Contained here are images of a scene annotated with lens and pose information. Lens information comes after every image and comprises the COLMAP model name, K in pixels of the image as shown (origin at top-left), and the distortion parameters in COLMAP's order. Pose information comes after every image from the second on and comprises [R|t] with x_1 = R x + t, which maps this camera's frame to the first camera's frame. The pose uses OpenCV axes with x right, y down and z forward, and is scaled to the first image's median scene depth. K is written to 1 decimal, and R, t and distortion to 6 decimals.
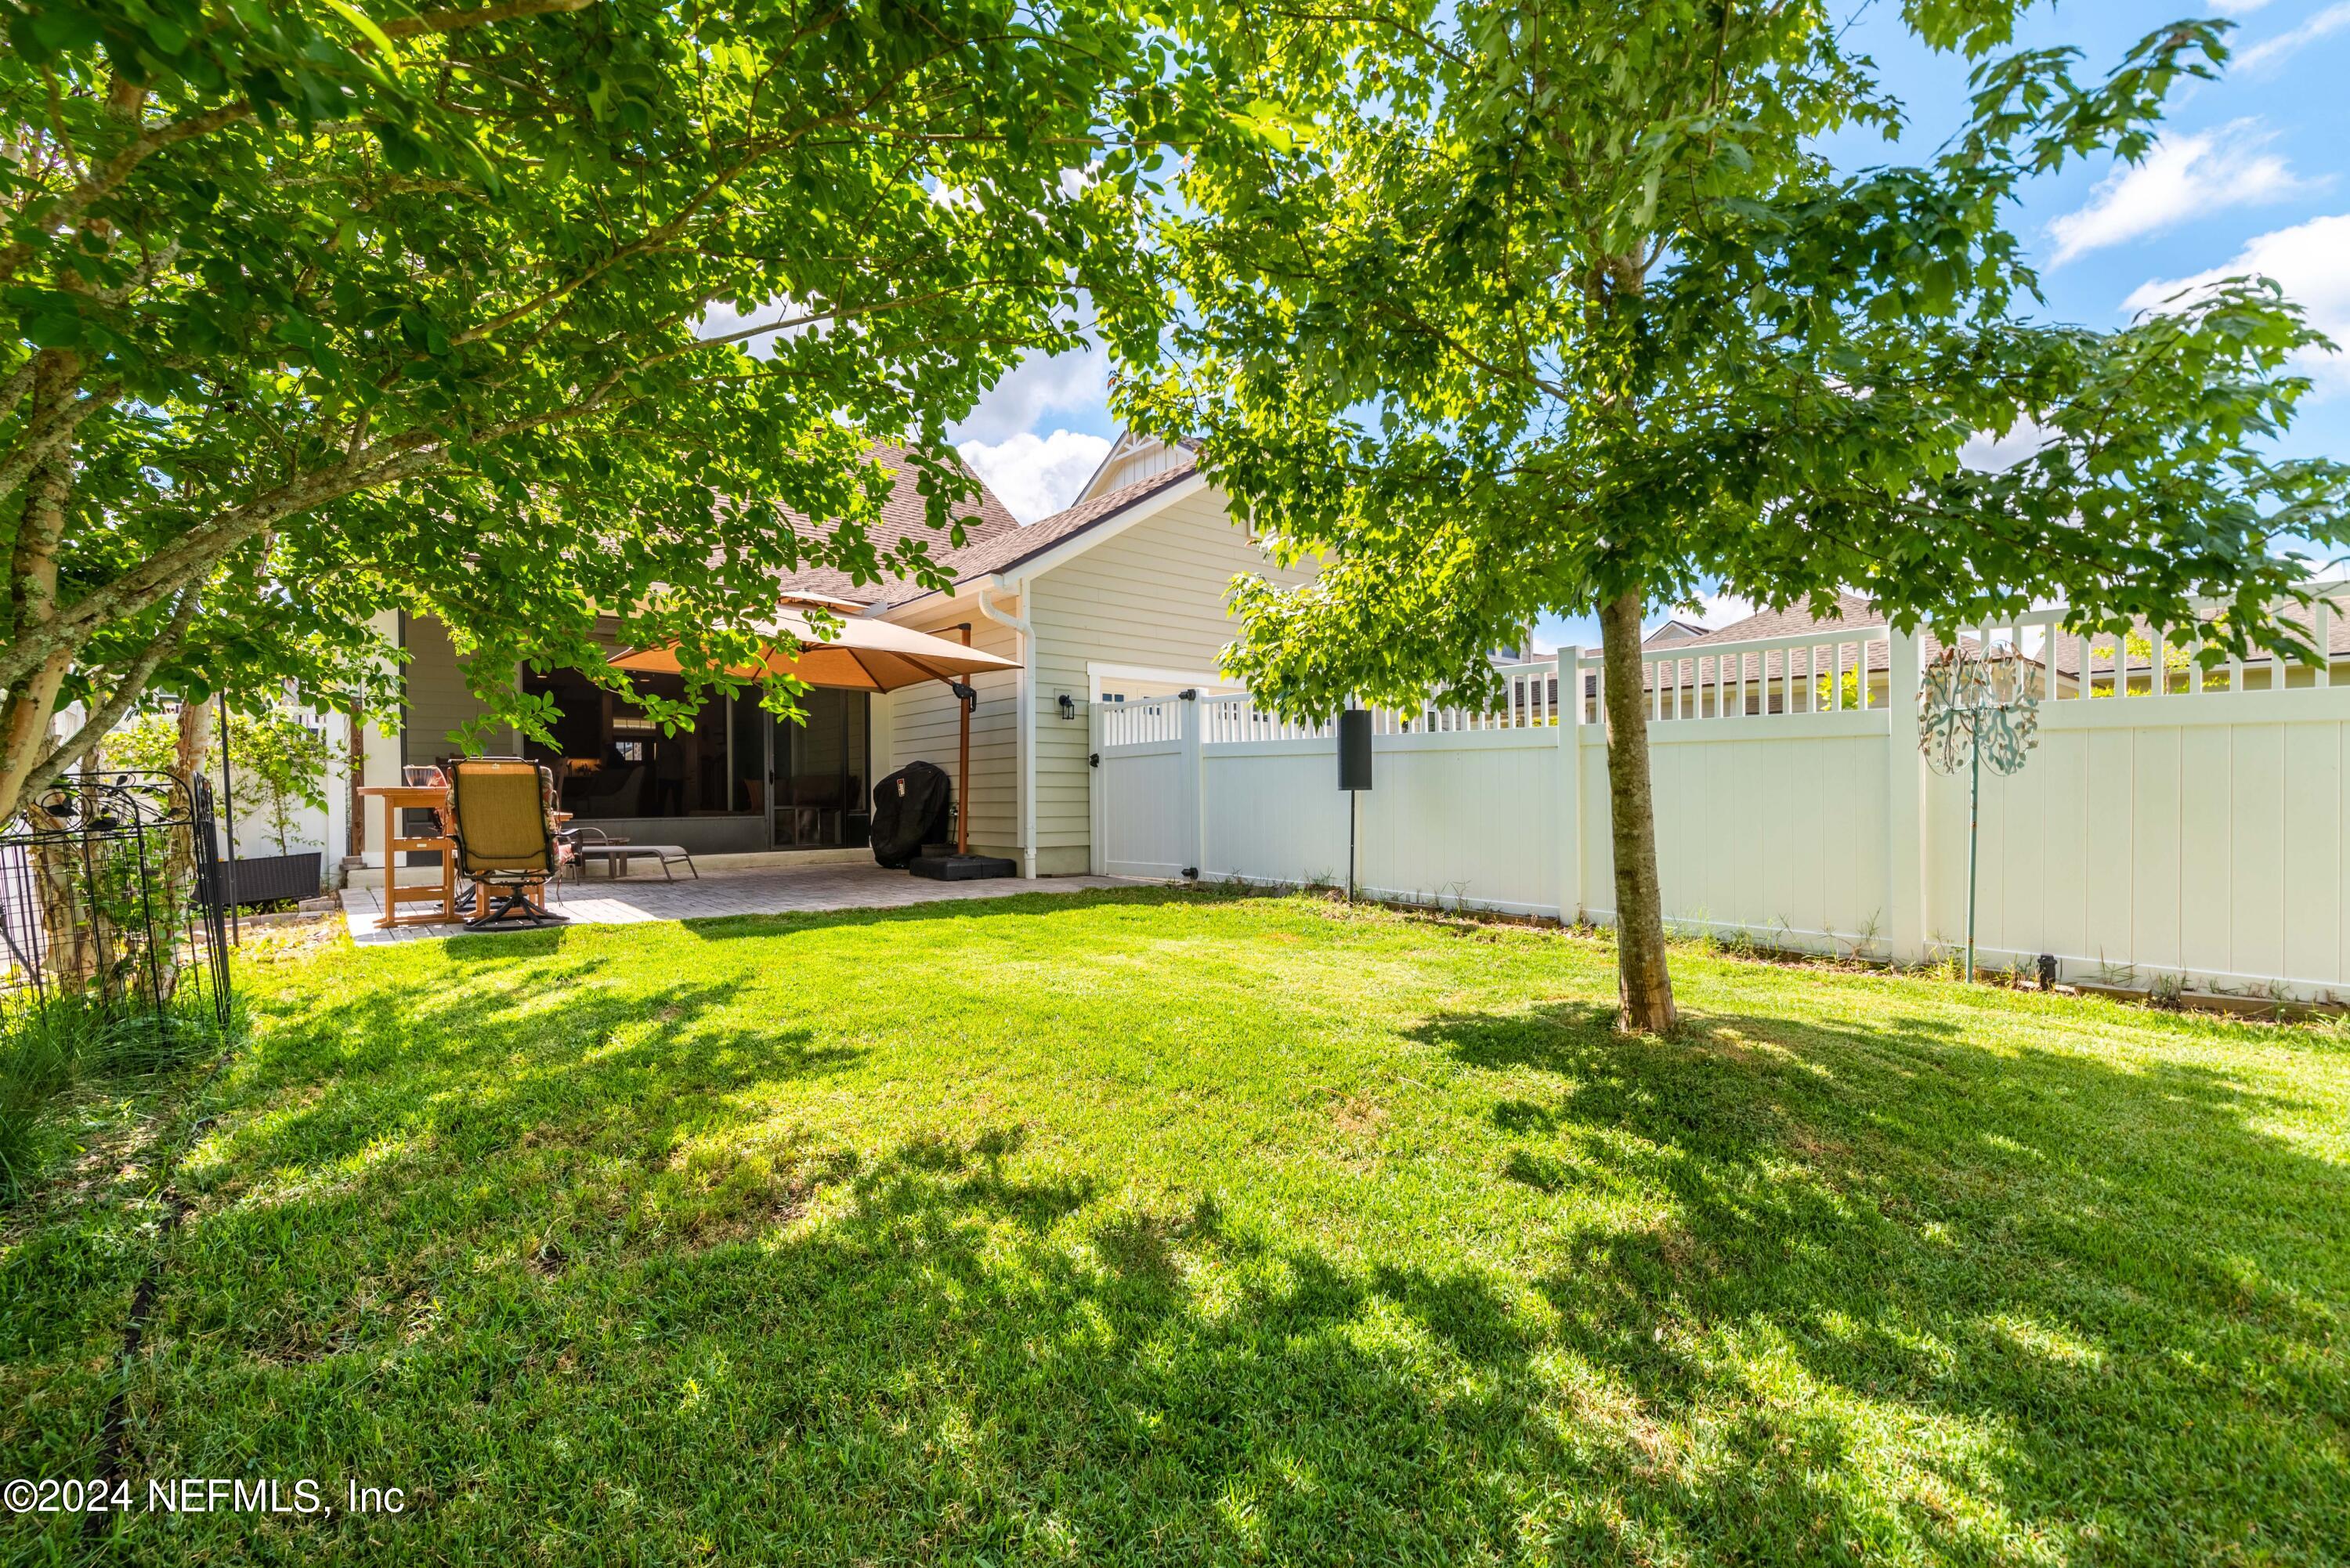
lens RADIAL K [[1012.5, 0, 1169.1], [0, 1012.5, 797.5], [0, 0, 1]] dist [0.001588, -0.000133]
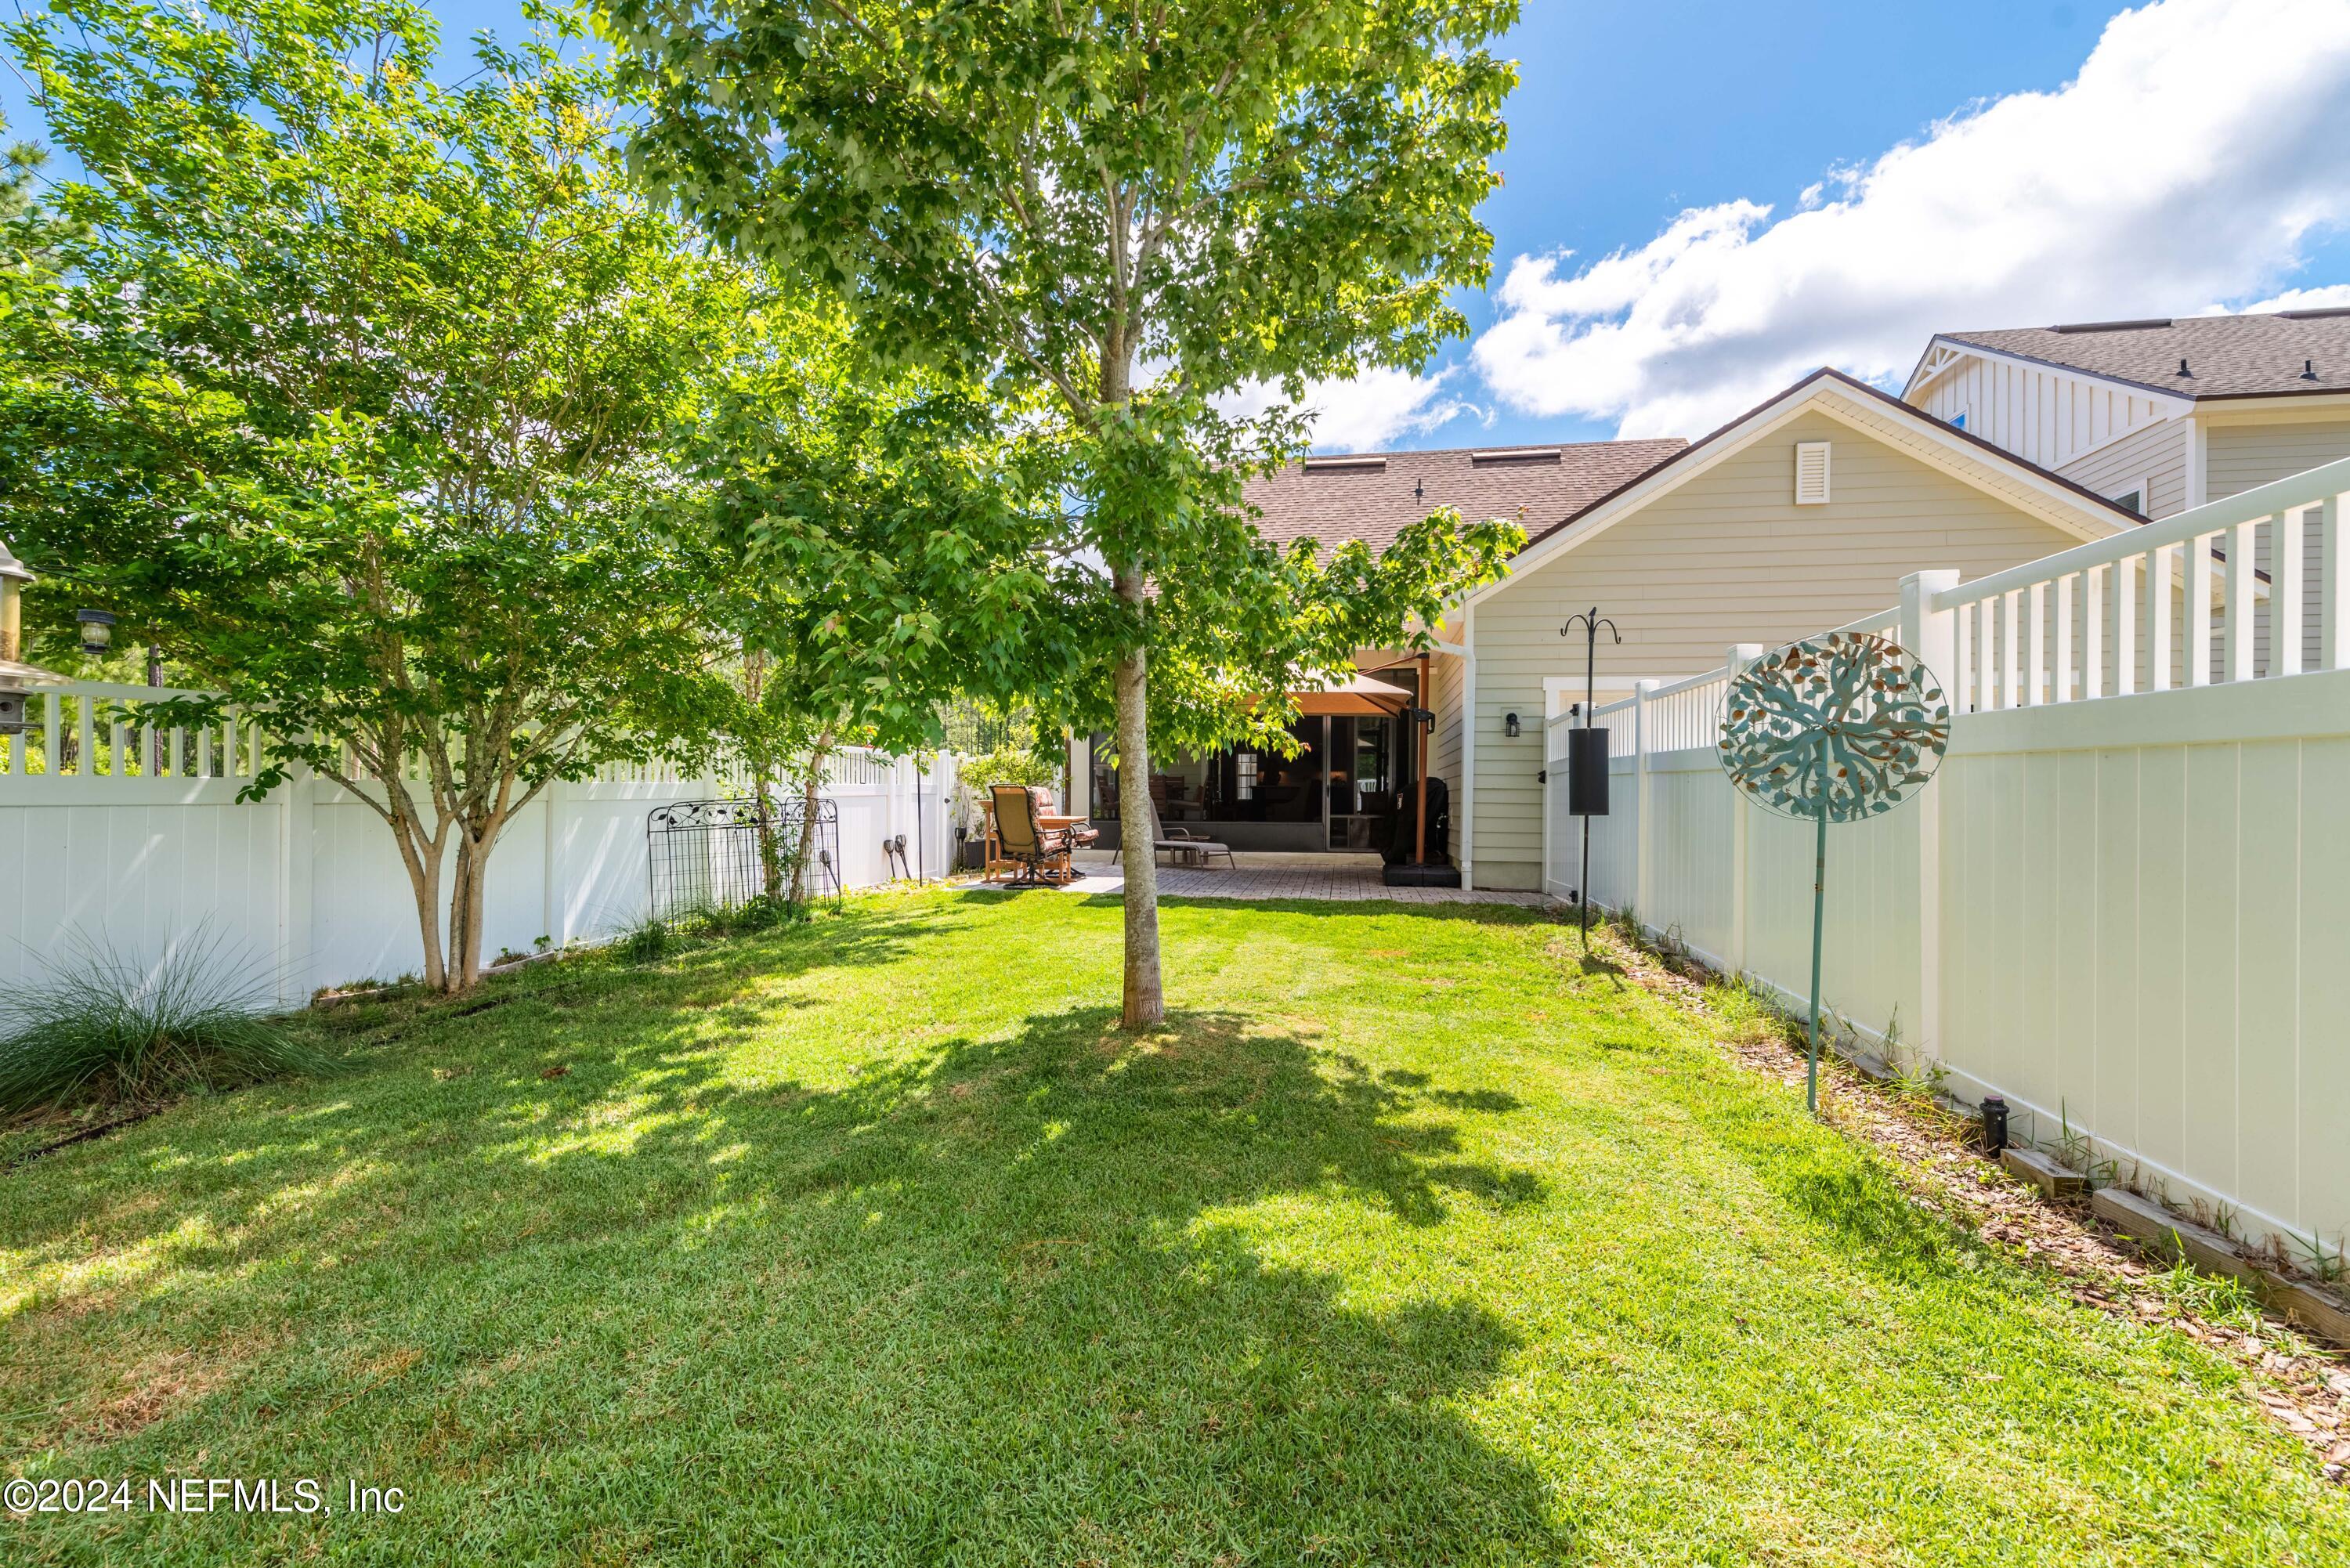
lens RADIAL K [[1012.5, 0, 1165.7], [0, 1012.5, 793.2], [0, 0, 1]] dist [0.001588, -0.000133]
pose [[0.659886, 0.007545, -0.751328, 0.458467], [-0.010549, 0.999944, 0.000777, -0.017976], [0.751292, 0.007413, 0.659928, 0.066591]]
